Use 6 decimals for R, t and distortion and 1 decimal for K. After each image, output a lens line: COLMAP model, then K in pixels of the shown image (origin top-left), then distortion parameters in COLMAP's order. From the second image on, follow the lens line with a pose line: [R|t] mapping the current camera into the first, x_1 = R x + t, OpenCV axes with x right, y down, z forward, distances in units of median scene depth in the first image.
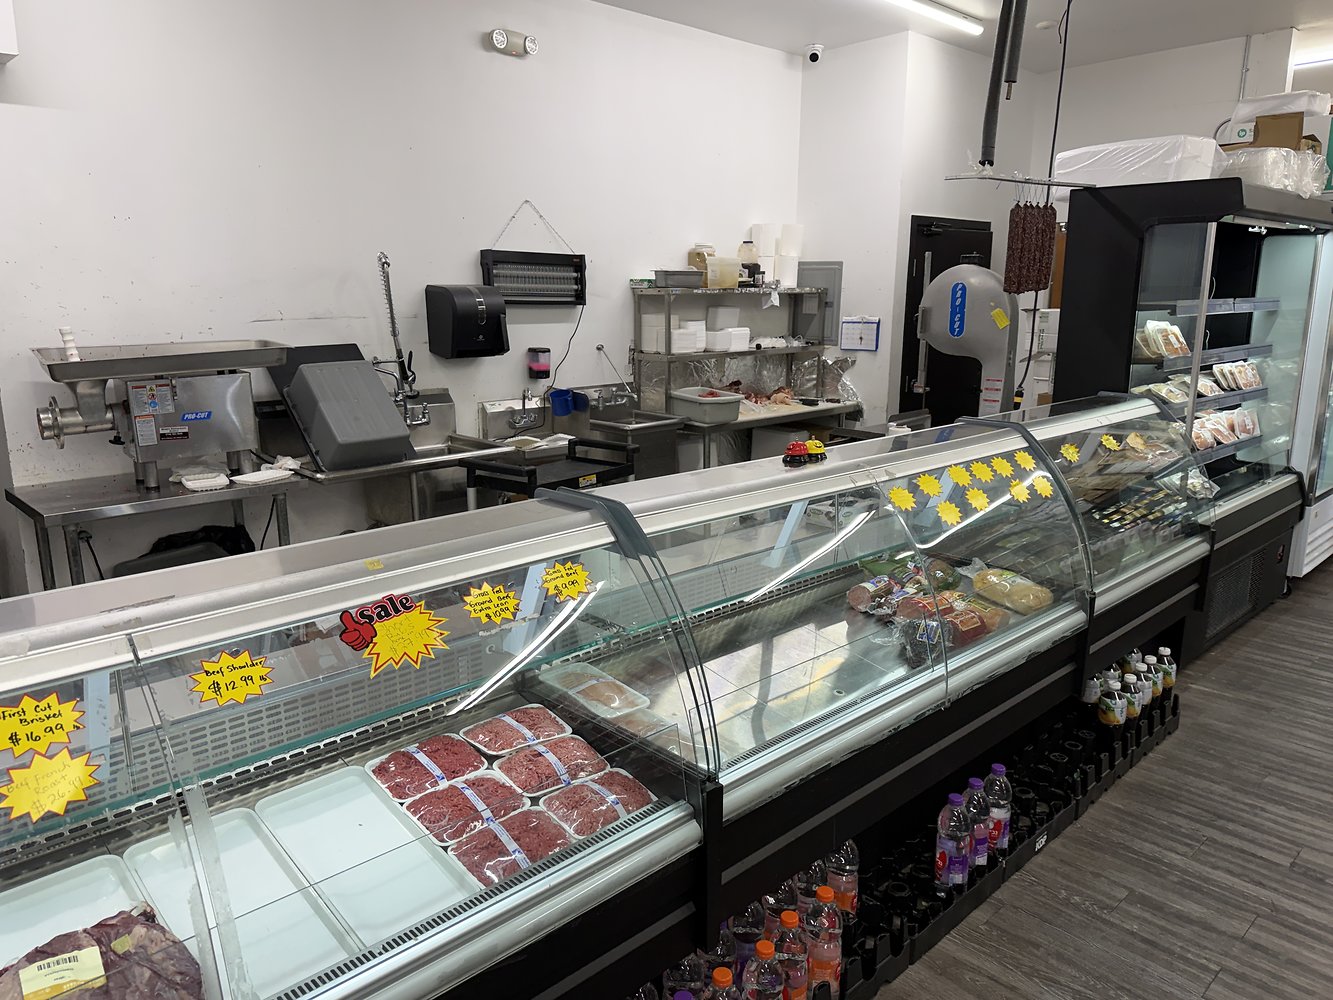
lens RADIAL K [[944.8, 0, 665.2], [0, 944.8, 495.7], [0, 0, 1]] dist [0.055700, -0.070451]
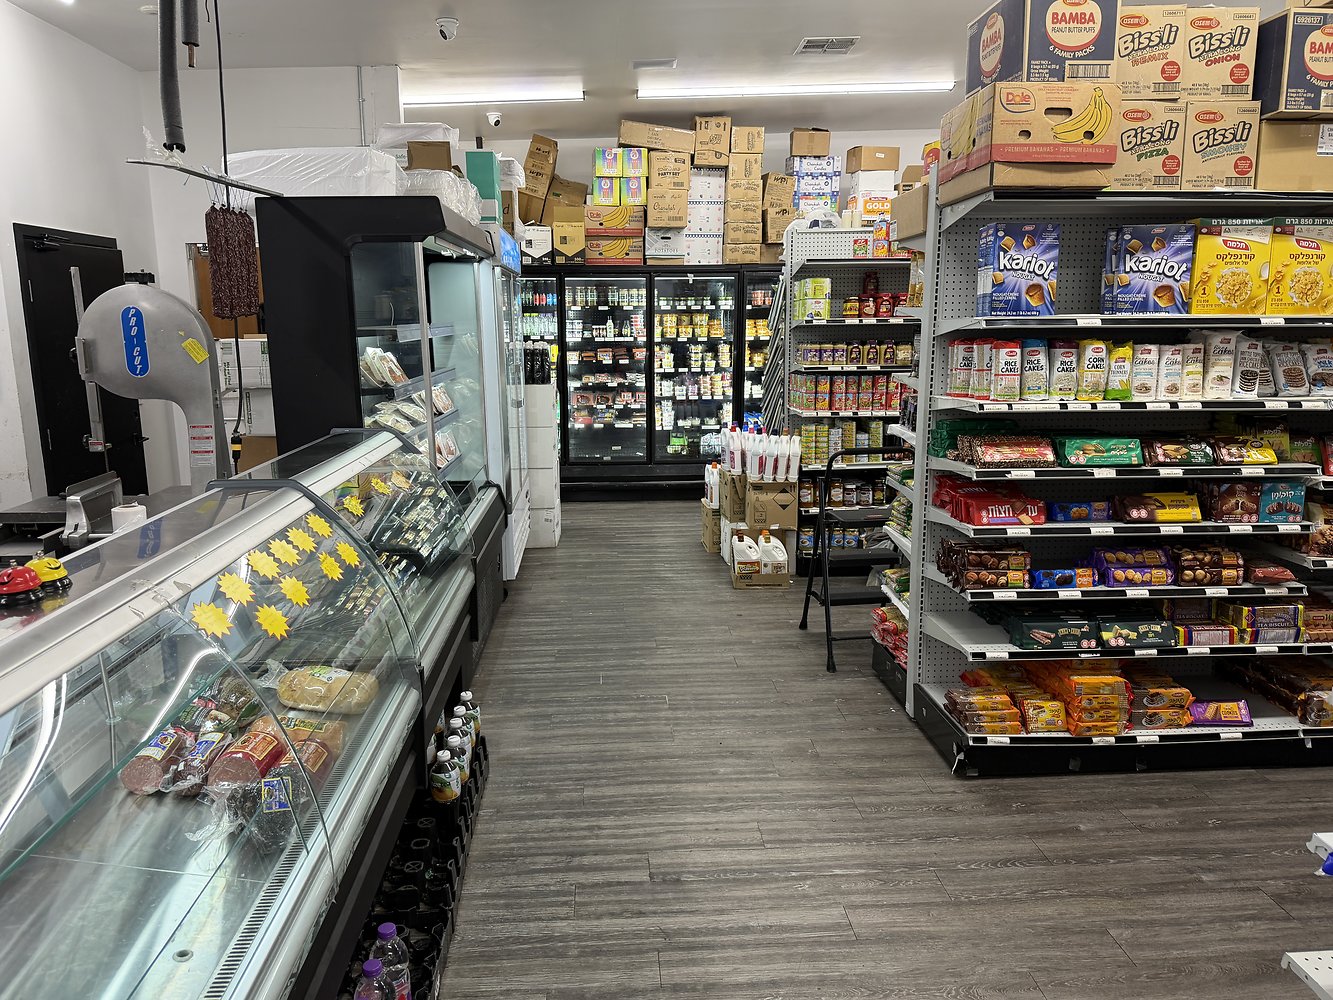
lens RADIAL K [[944.8, 0, 634.0], [0, 944.8, 497.4], [0, 0, 1]] dist [0.055700, -0.070451]
pose [[0.655290, -0.152786, 0.739765, -0.026200], [0.176449, 0.983198, 0.046763, -0.042475], [-0.734480, 0.099888, 0.671239, 0.230555]]
